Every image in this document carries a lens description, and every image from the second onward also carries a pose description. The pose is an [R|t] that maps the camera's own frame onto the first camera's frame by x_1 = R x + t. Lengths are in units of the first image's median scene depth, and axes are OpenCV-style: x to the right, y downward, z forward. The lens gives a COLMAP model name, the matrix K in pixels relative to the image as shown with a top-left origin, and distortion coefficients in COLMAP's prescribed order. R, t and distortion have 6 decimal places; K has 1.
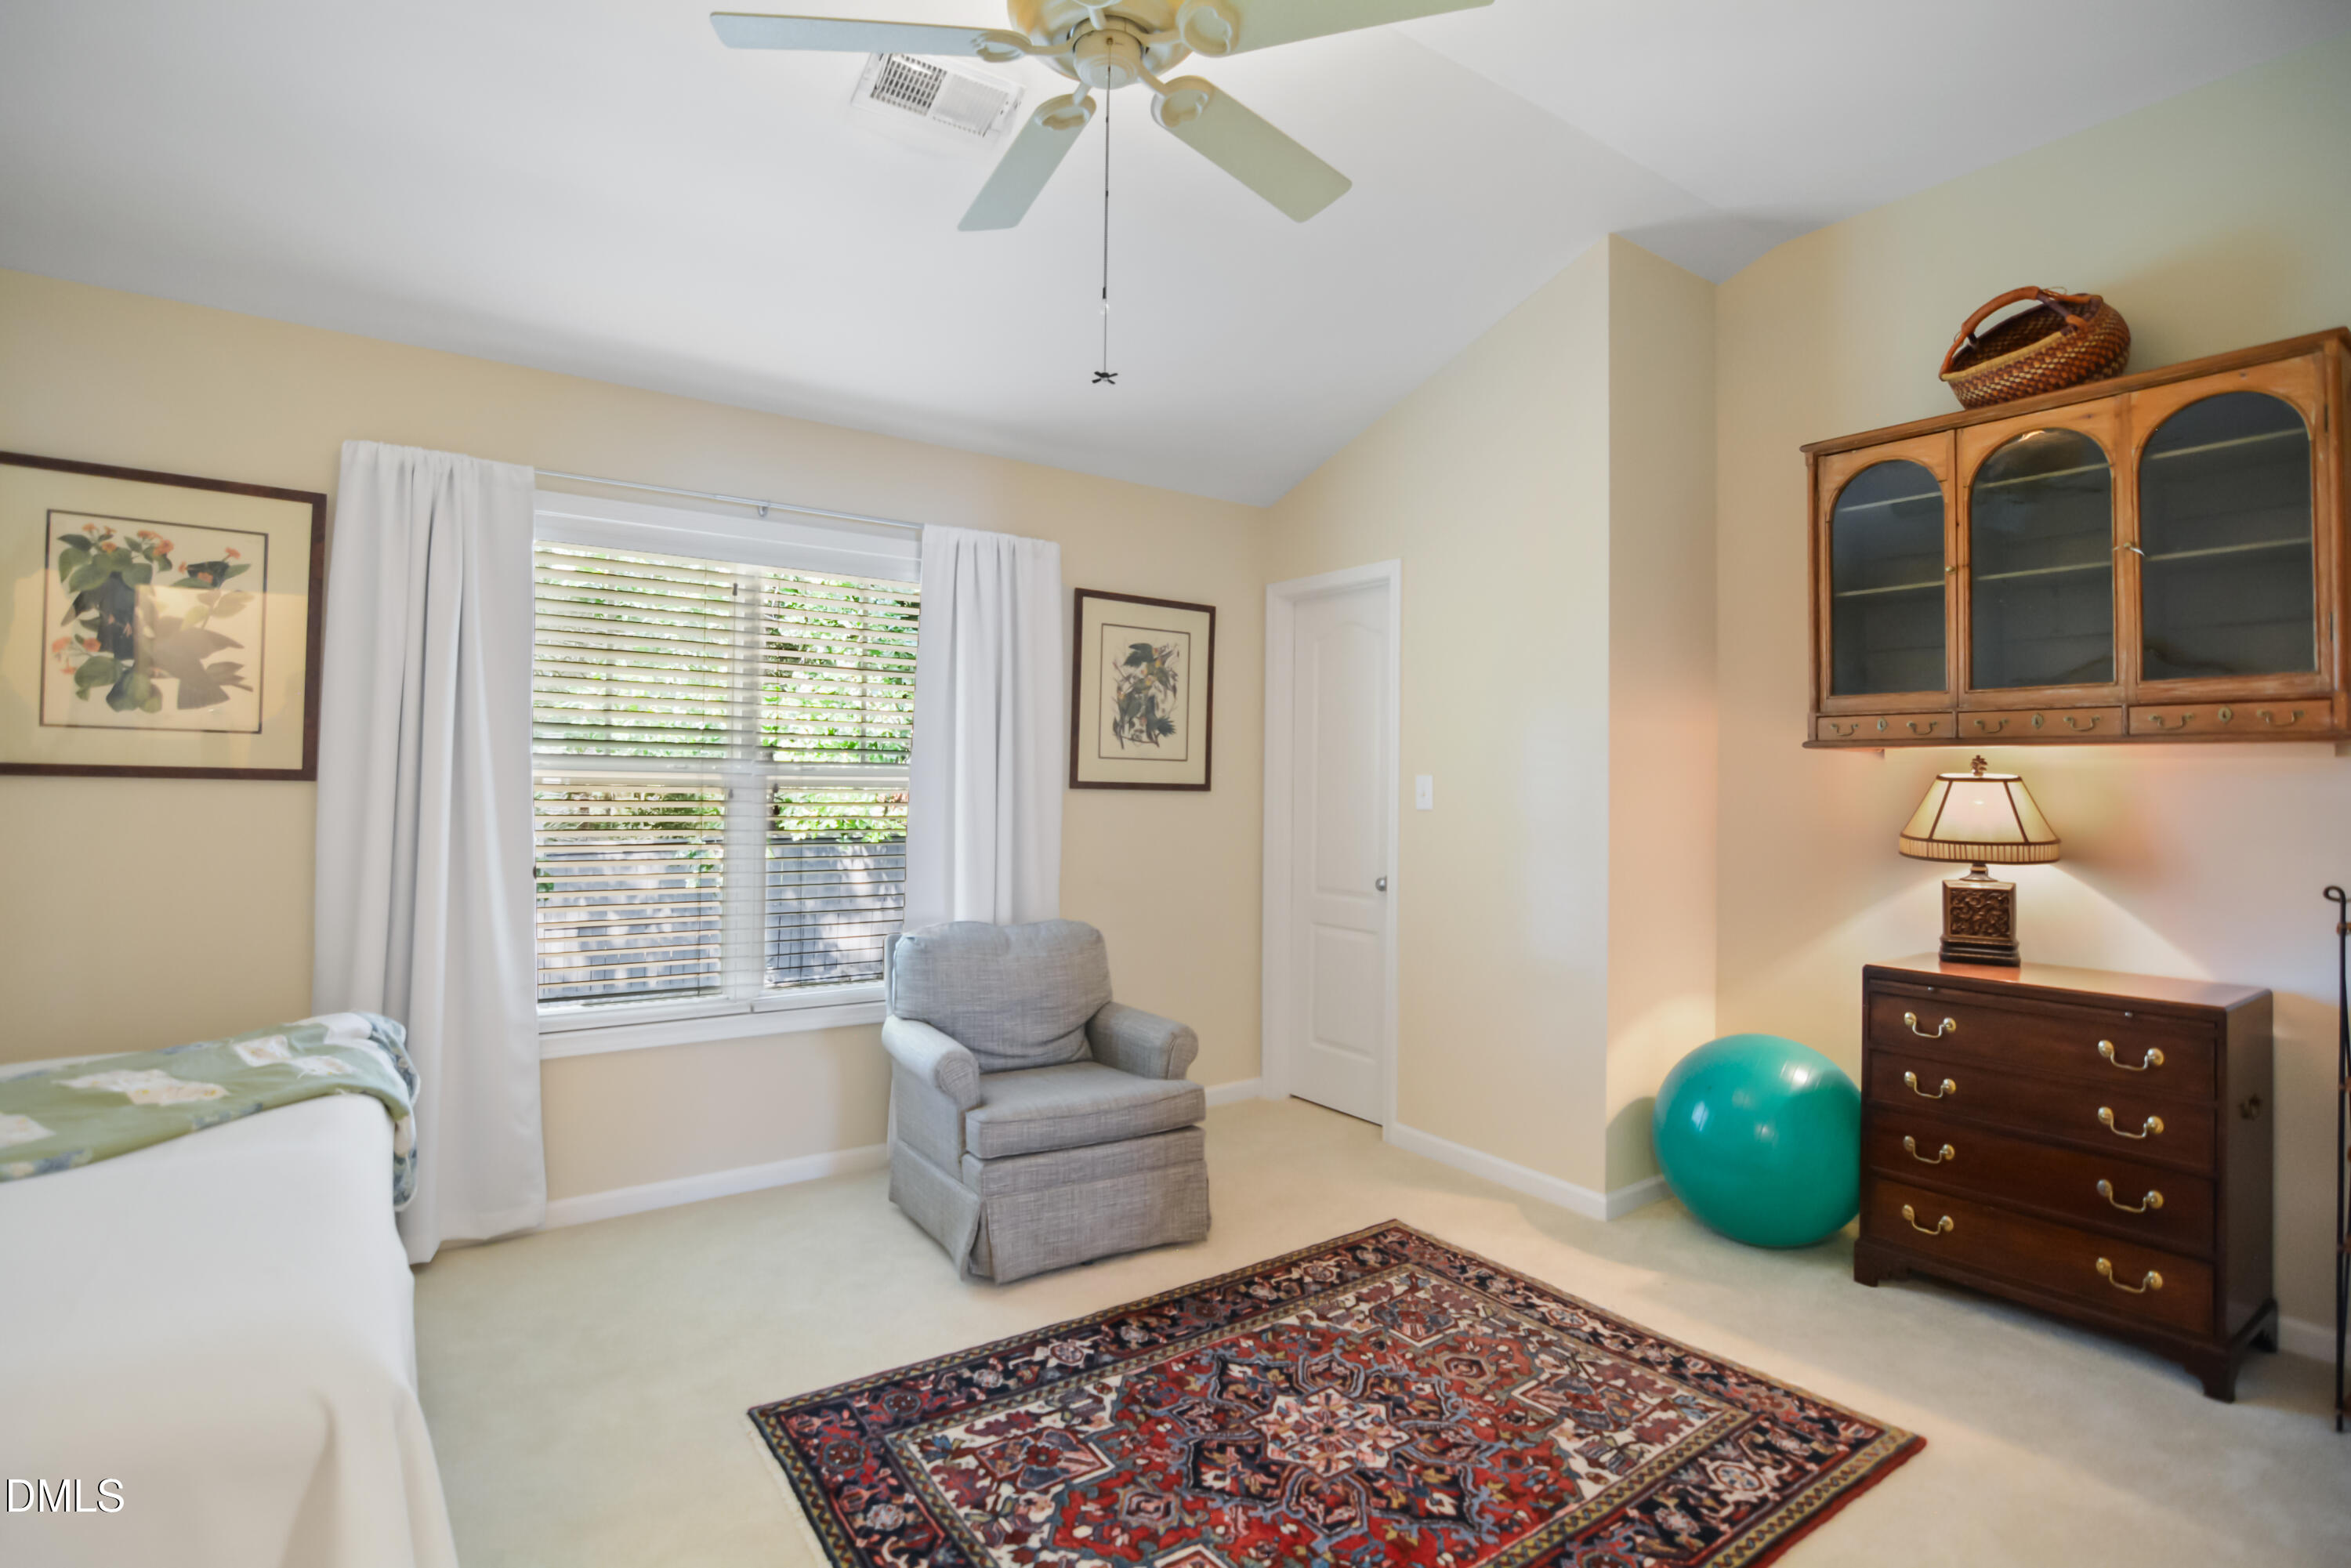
lens RADIAL K [[1137.4, 0, 1175.5], [0, 1137.4, 784.0], [0, 0, 1]] dist [-0.031763, -0.000238]
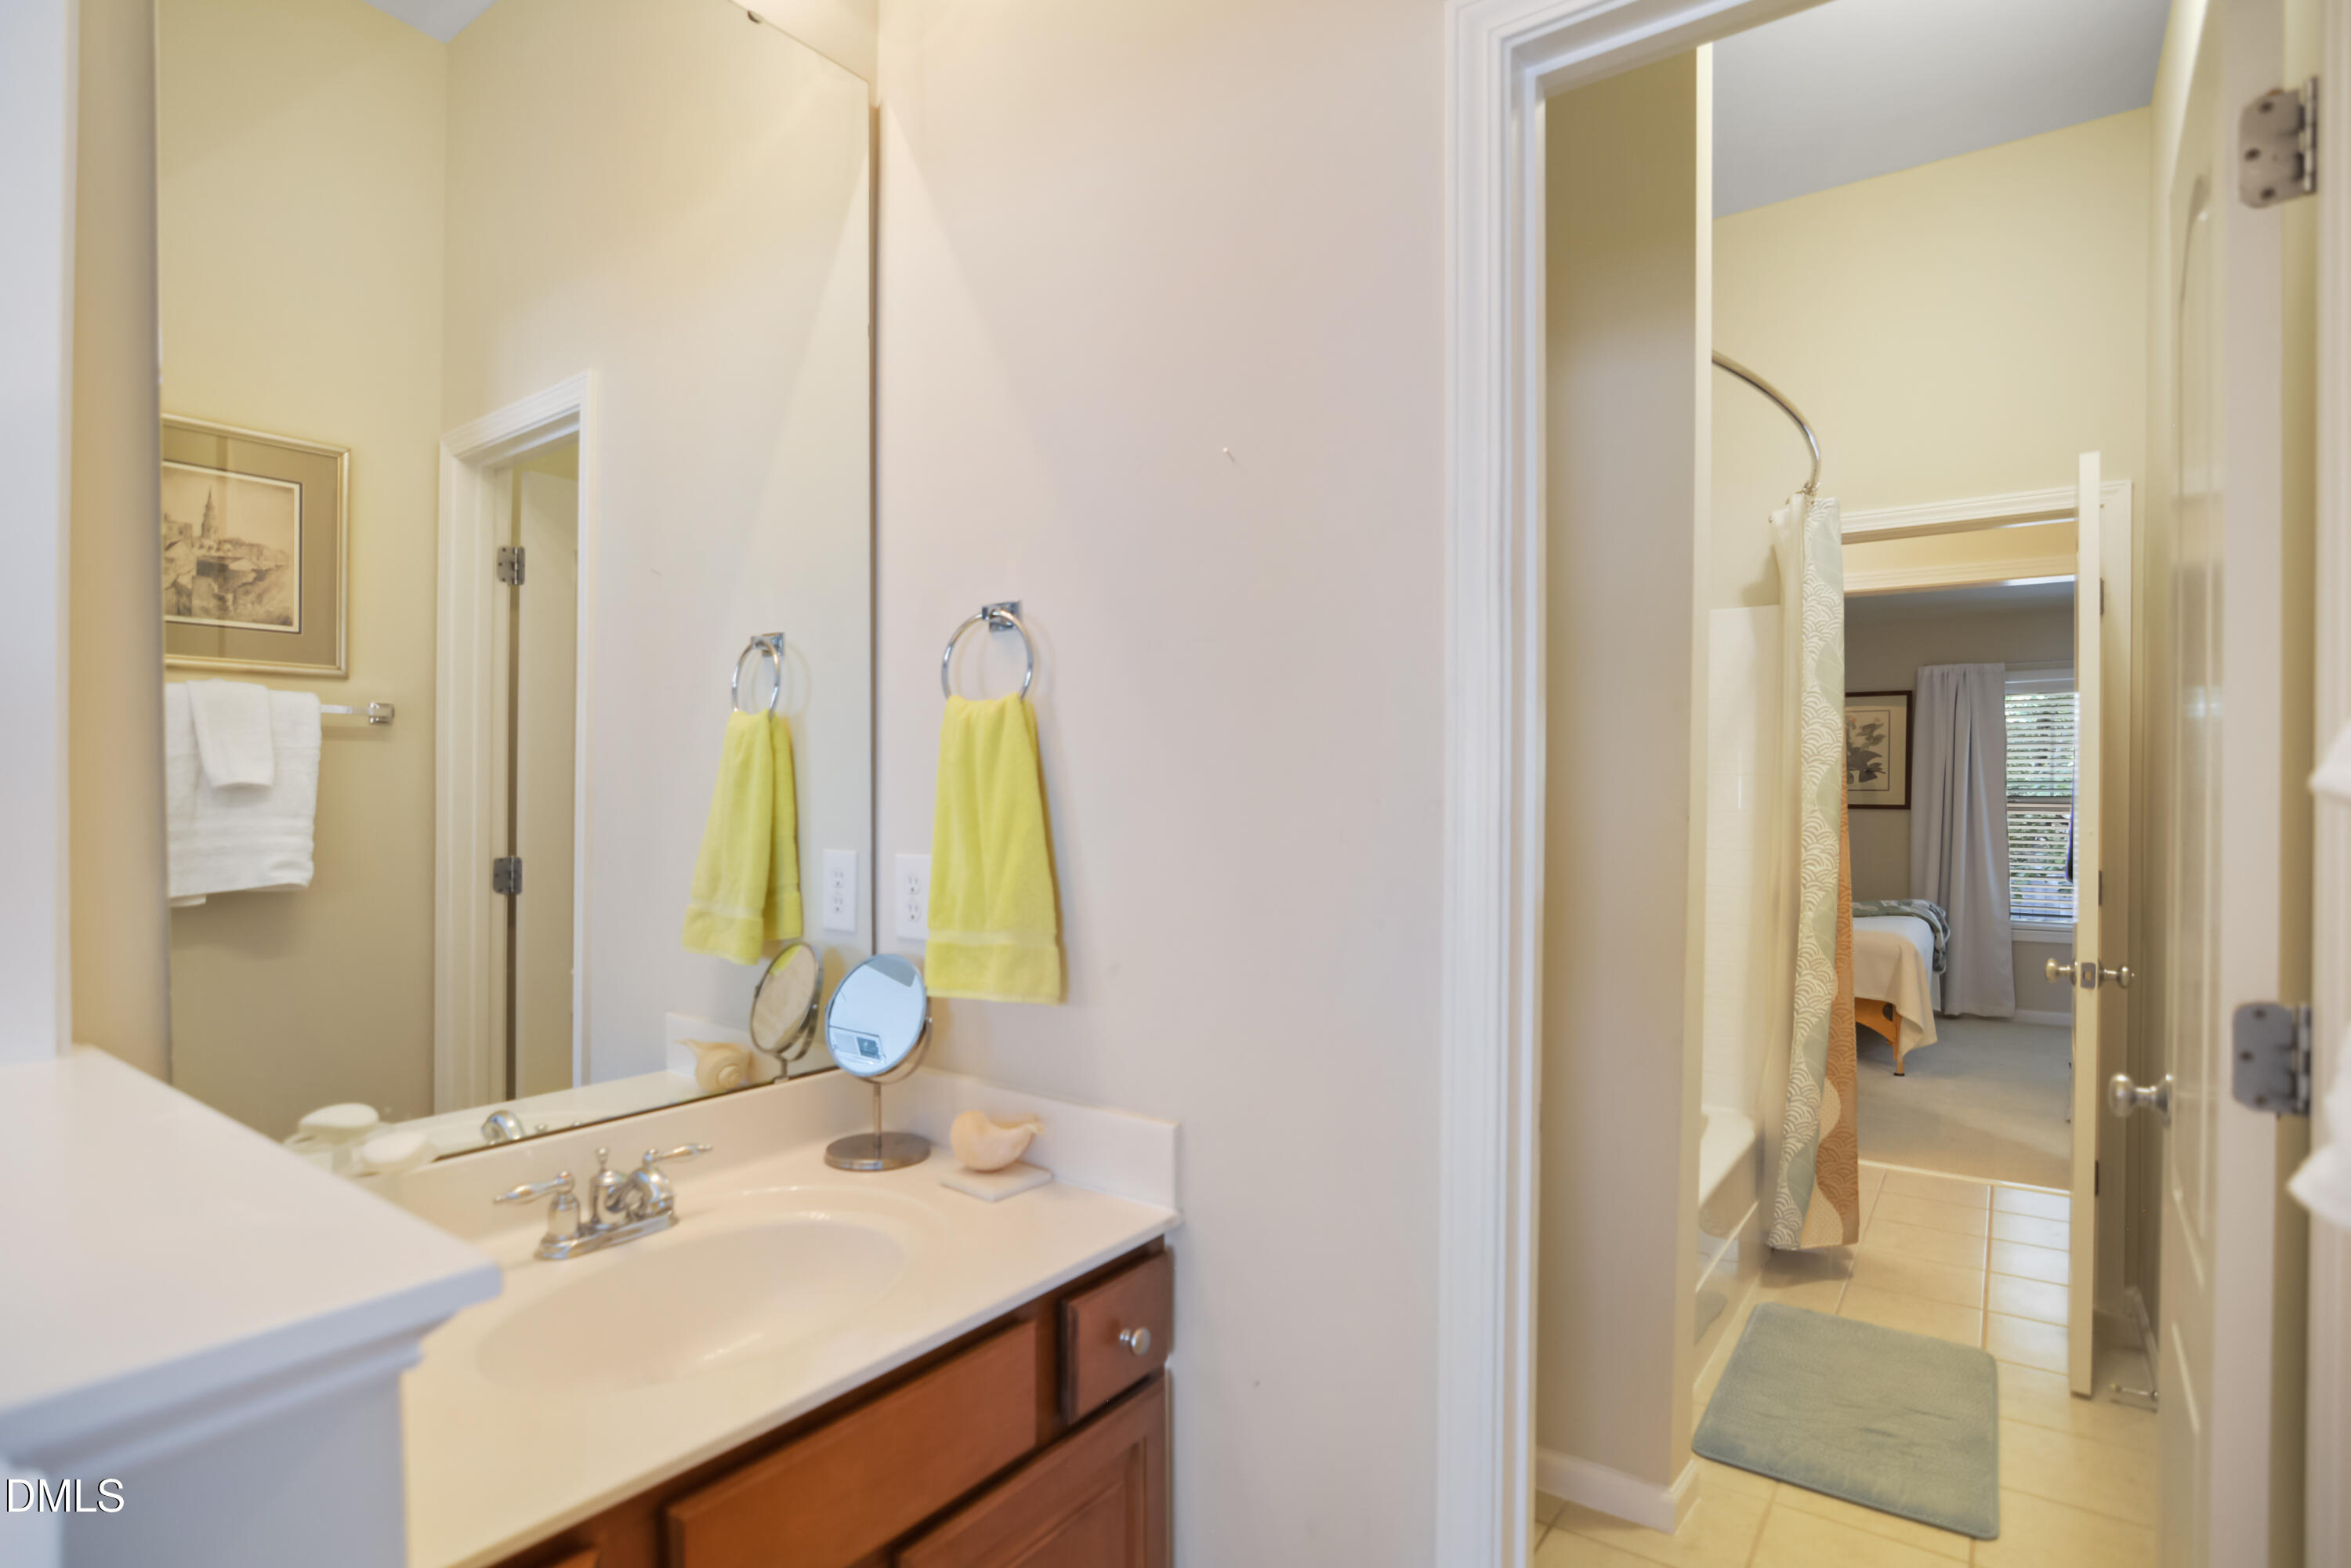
lens RADIAL K [[1159.8, 0, 1174.5], [0, 1159.8, 794.6], [0, 0, 1]] dist [-0.029878, 0.006142]
pose [[0.315623, -0.010698, -0.948824, 1.106235], [0.007930, 0.999931, -0.008636, -0.026903], [0.948852, -0.004798, 0.315686, -1.323991]]
